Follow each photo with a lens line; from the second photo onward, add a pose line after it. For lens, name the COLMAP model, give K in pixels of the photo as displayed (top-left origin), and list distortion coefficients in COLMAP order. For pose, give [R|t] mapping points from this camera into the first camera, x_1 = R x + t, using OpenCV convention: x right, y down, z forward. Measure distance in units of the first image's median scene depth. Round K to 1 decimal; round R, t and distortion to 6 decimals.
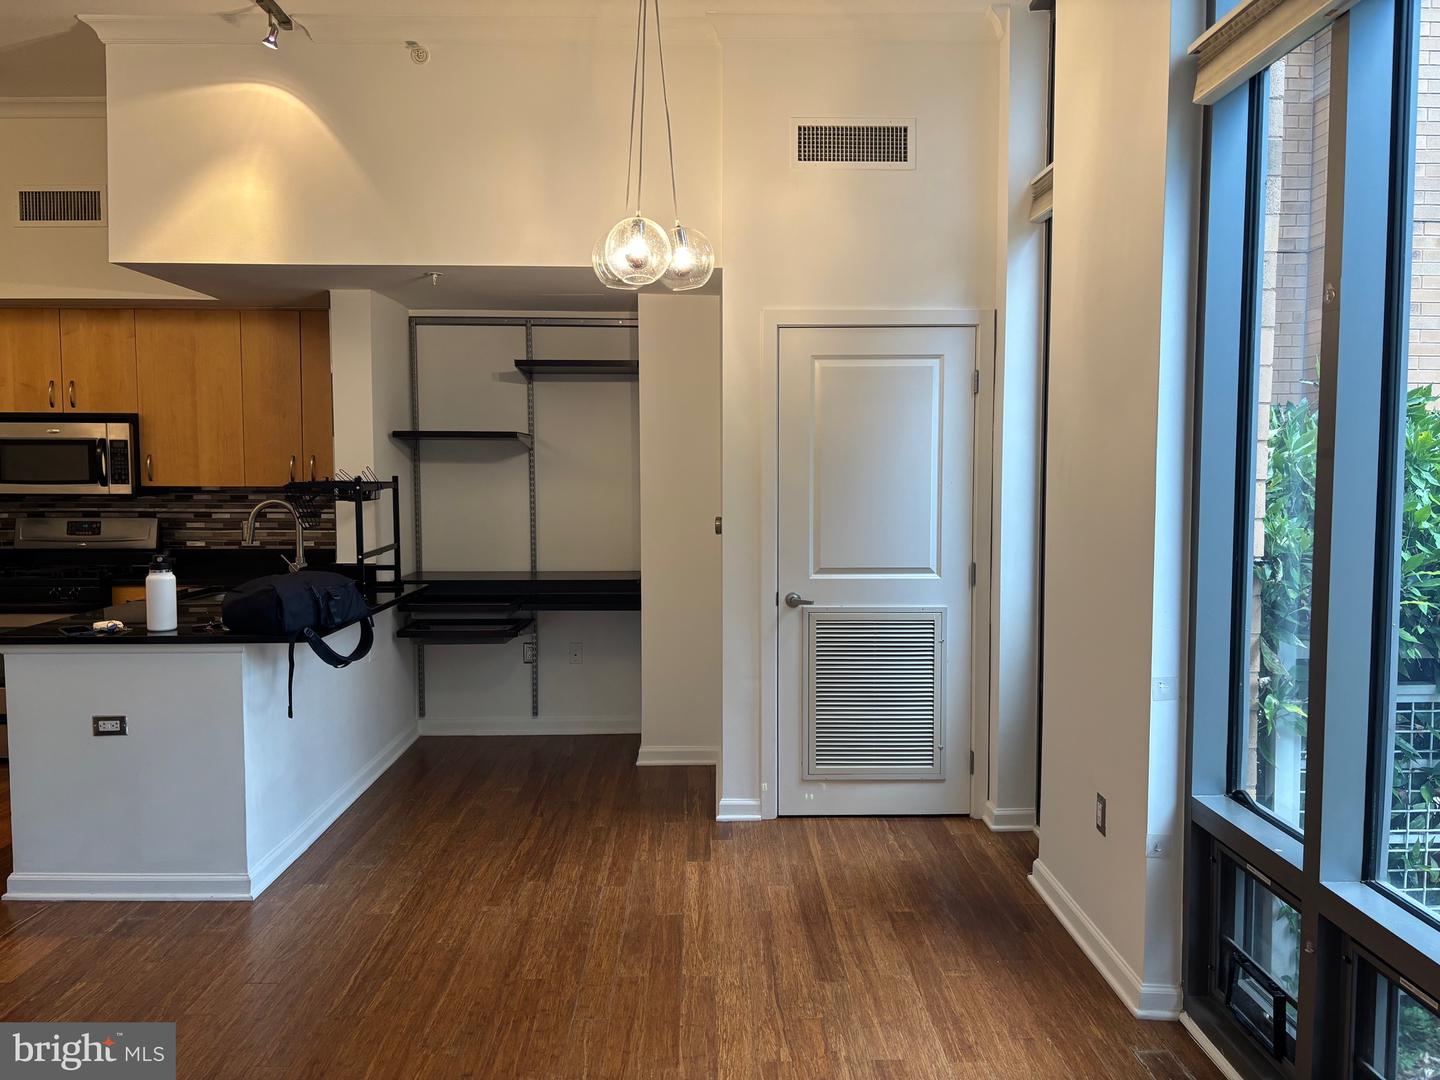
lens RADIAL K [[1092.7, 0, 722.3], [0, 1092.7, 539.0], [0, 0, 1]] dist [0.040305, -0.048044]
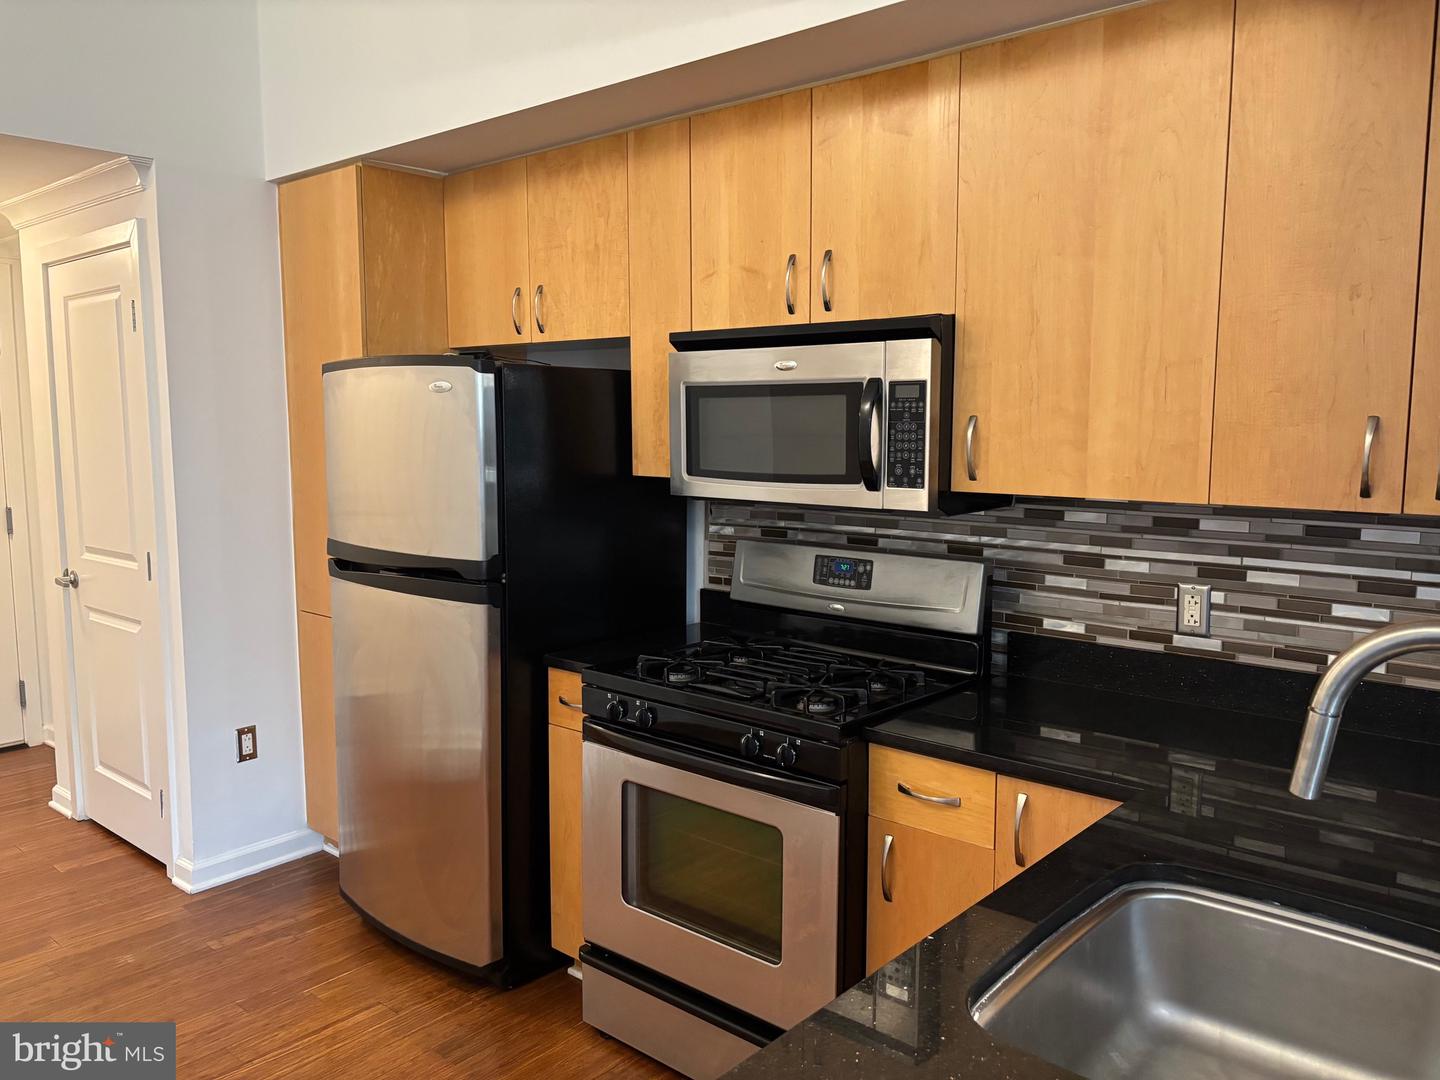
lens RADIAL K [[1092.7, 0, 720.8], [0, 1092.7, 545.6], [0, 0, 1]] dist [0.040305, -0.048044]
pose [[0.742559, 0.075186, -0.665547, -0.335280], [-0.045390, 0.997044, 0.061993, -0.052574], [0.668241, -0.015824, 0.743777, 0.673576]]
